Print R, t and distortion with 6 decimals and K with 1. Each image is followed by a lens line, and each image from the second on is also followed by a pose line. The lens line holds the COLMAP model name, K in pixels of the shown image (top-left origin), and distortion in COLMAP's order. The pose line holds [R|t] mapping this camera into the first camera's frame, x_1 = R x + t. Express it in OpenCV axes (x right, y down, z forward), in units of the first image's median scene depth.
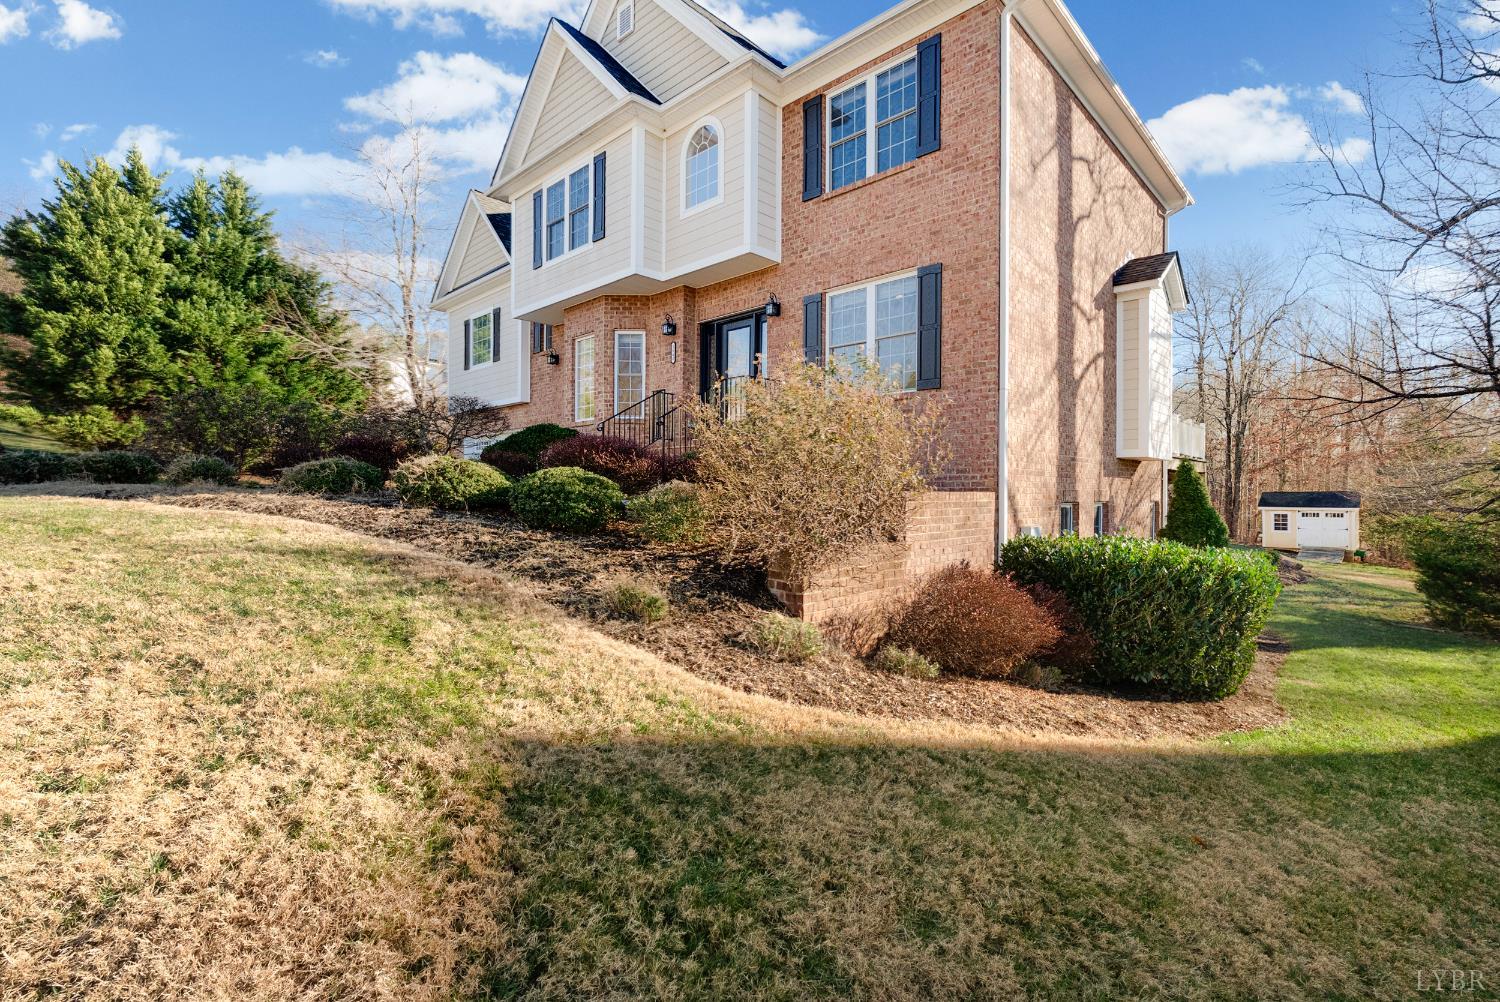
lens RADIAL K [[680.5, 0, 750.0], [0, 680.5, 501.0], [0, 0, 1]] dist [0.000091, 0.000234]
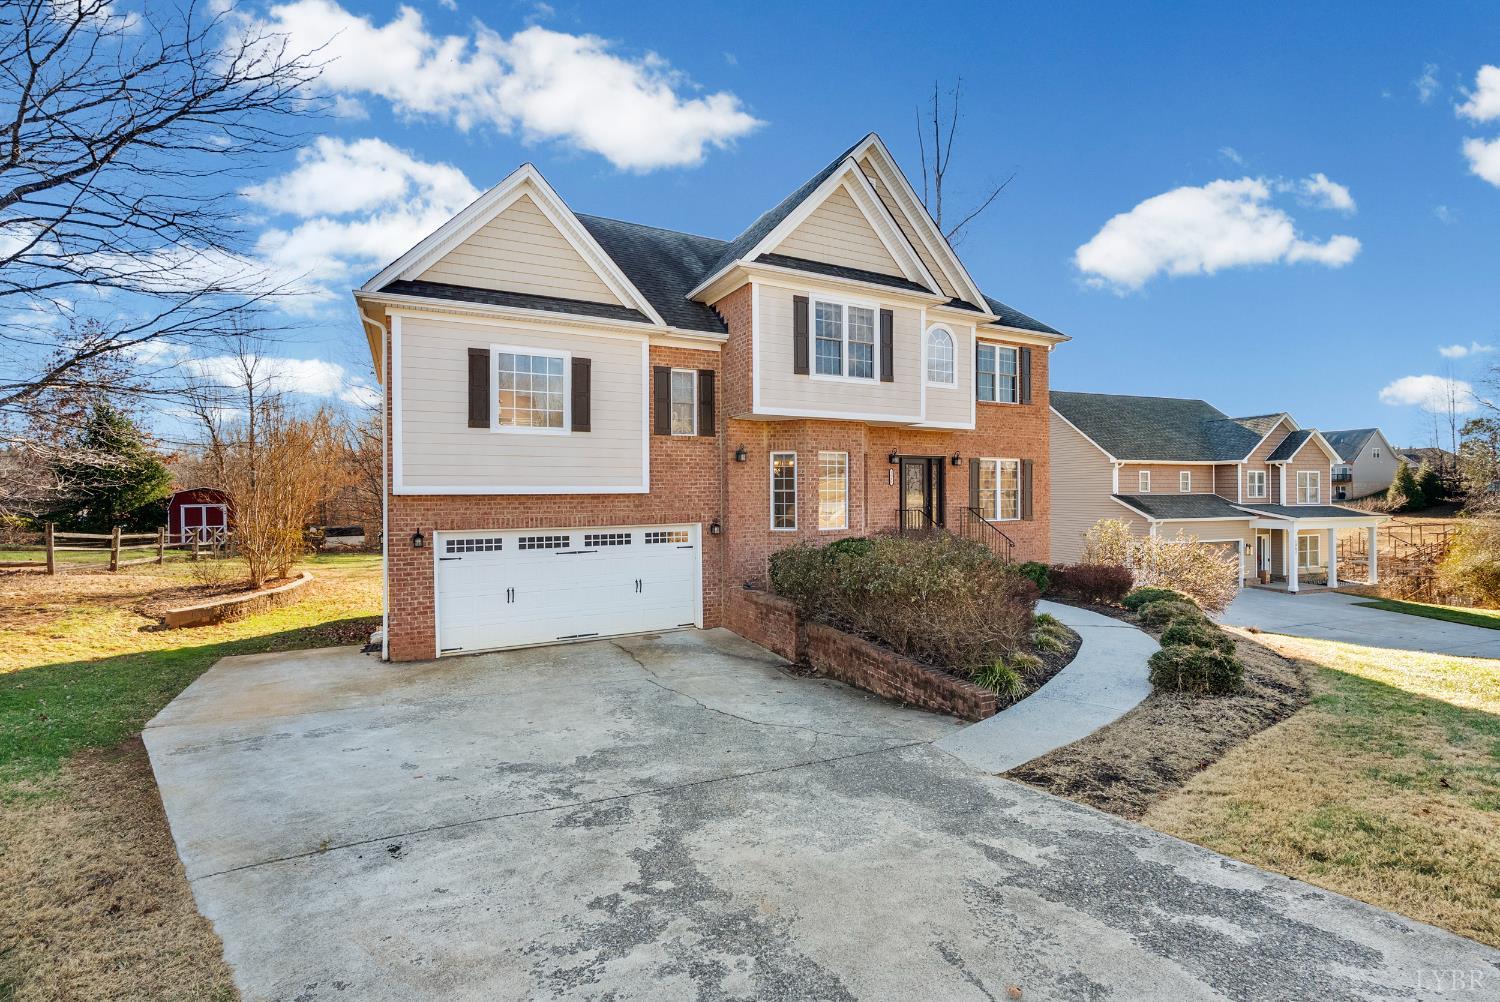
lens RADIAL K [[652.1, 0, 756.3], [0, 652.1, 502.2], [0, 0, 1]] dist [-0.000725, -0.000027]
pose [[0.316610, -0.023612, 0.948262, -1.647548], [0.012073, 0.999709, 0.020862, -0.240243], [-0.948479, 0.004844, 0.316803, 1.026500]]
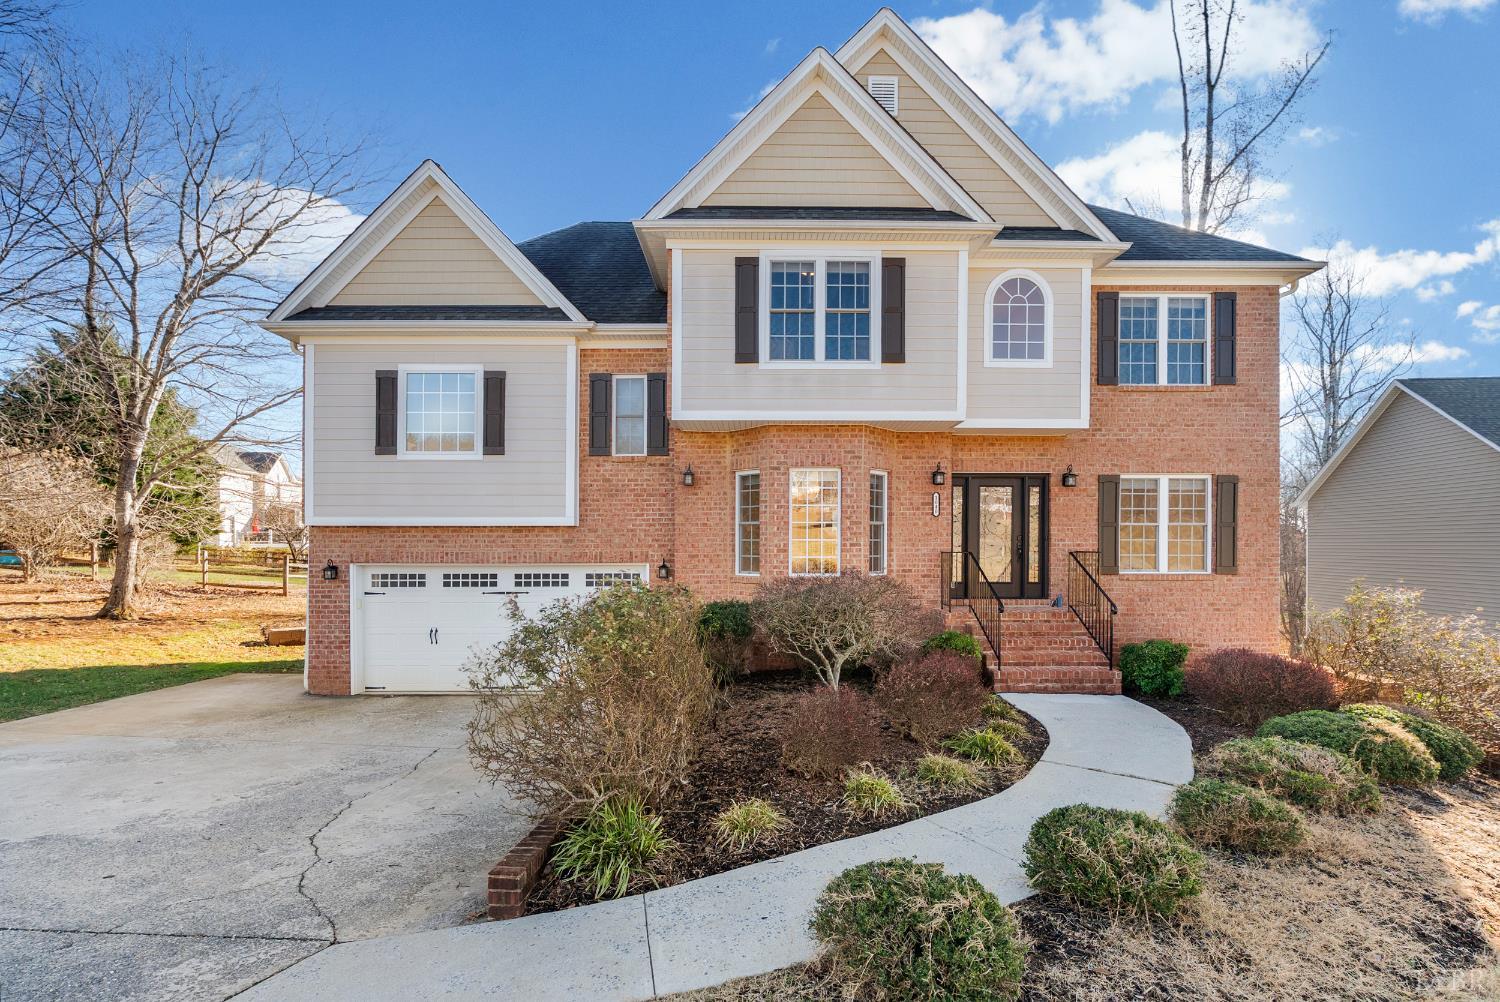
lens RADIAL K [[676.4, 0, 754.6], [0, 676.4, 548.2], [0, 0, 1]] dist [-0.002158, -0.000236]
pose [[0.711508, -0.011692, 0.702581, -1.088444], [0.007727, 0.999931, 0.008816, -0.205238], [-0.702635, -0.000844, 0.711550, 0.648868]]
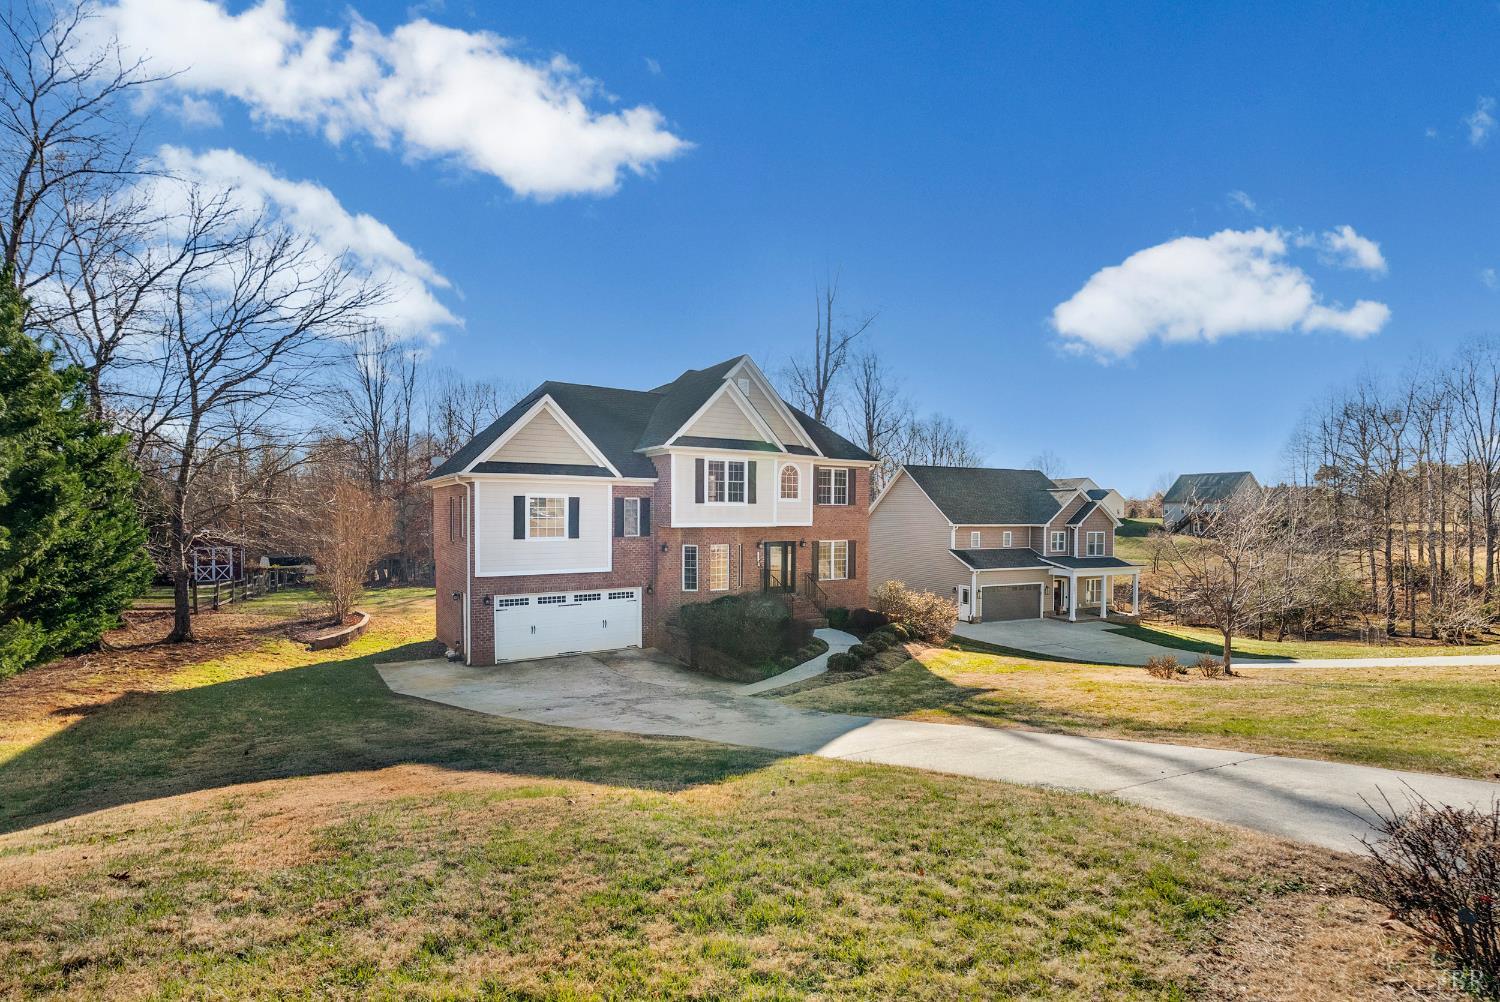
lens RADIAL K [[665.3, 0, 753.9], [0, 665.3, 535.4], [0, 0, 1]] dist [-0.000914, -0.000040]
pose [[0.245654, -0.039657, 0.968546, -2.564127], [0.000535, 0.999168, 0.040775, -0.443476], [-0.969357, -0.009499, 0.245471, 0.608536]]
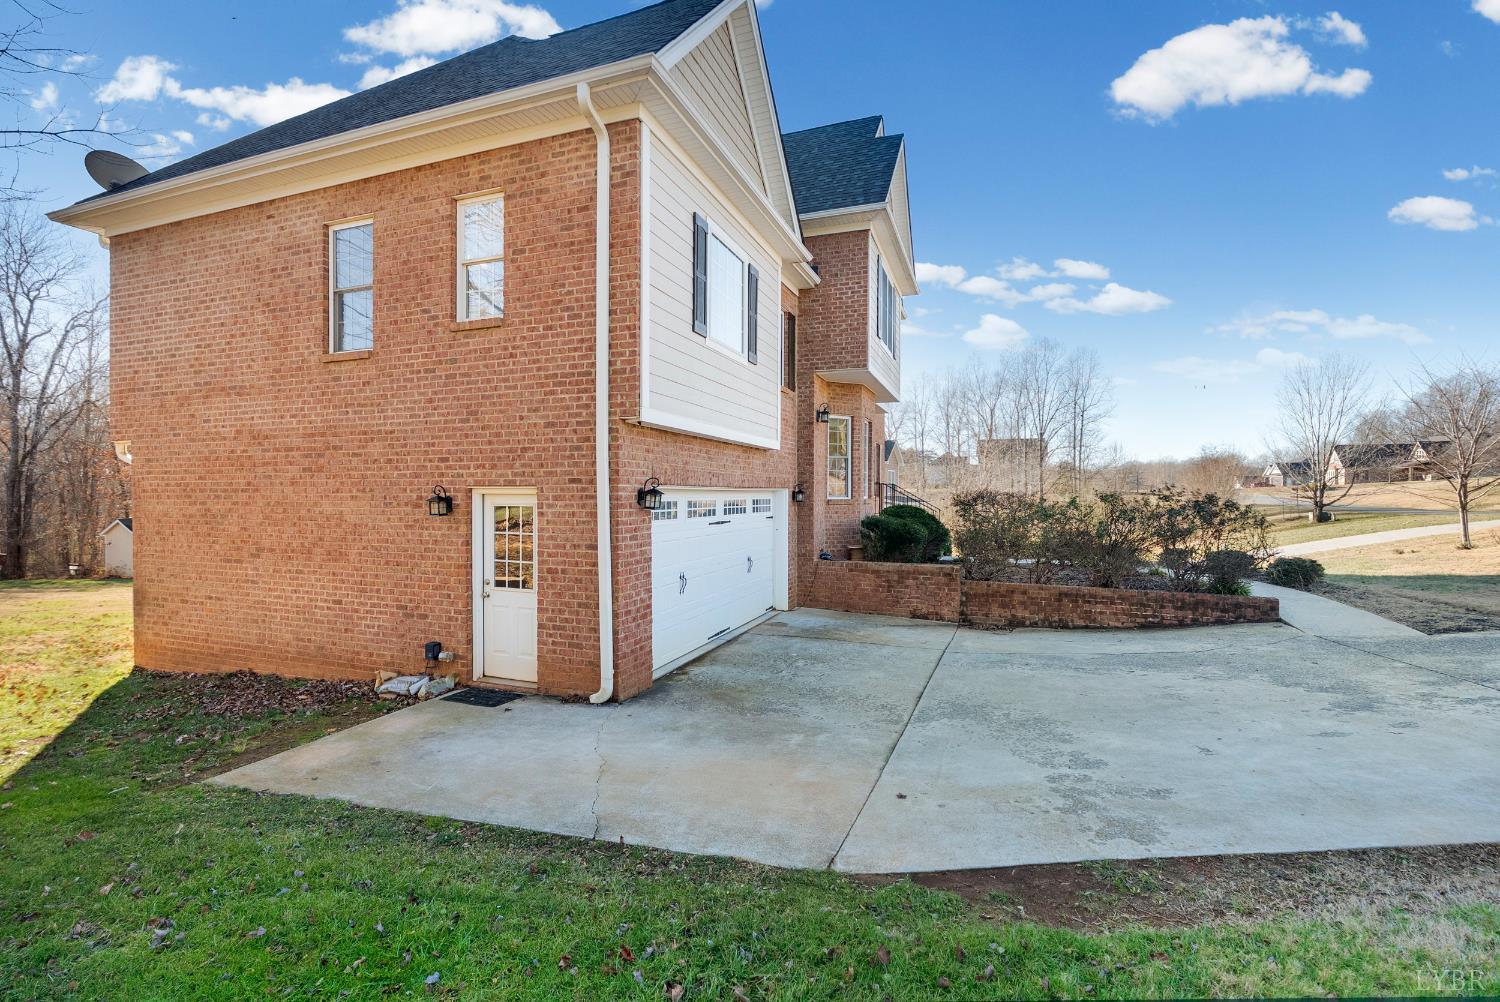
lens RADIAL K [[652.1, 0, 756.3], [0, 652.1, 502.2], [0, 0, 1]] dist [-0.000725, -0.000027]
pose [[-0.395390, -0.020284, 0.918289, -1.465304], [-0.000621, 0.999762, 0.021816, -0.173578], [-0.918513, 0.008056, -0.395309, 2.051807]]
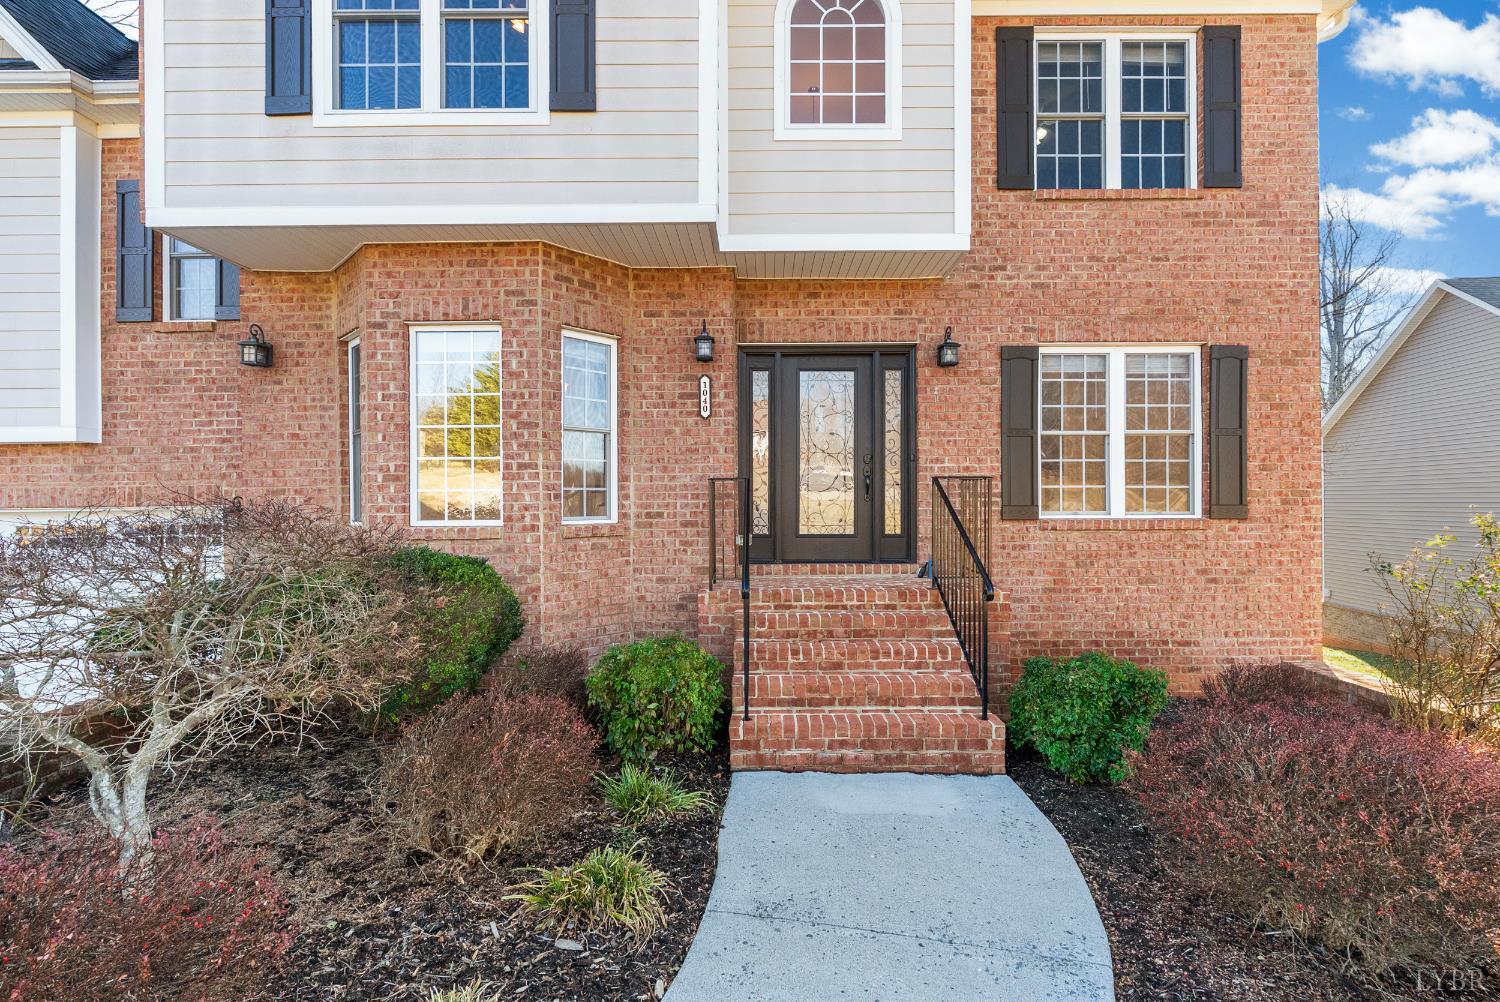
lens RADIAL K [[652.1, 0, 756.3], [0, 652.1, 502.2], [0, 0, 1]] dist [-0.000725, -0.000027]
pose [[0.721229, -0.012018, 0.692593, -0.505010], [0.015068, 0.999885, 0.001659, -0.169855], [-0.692533, 0.009239, 0.721327, 0.758789]]
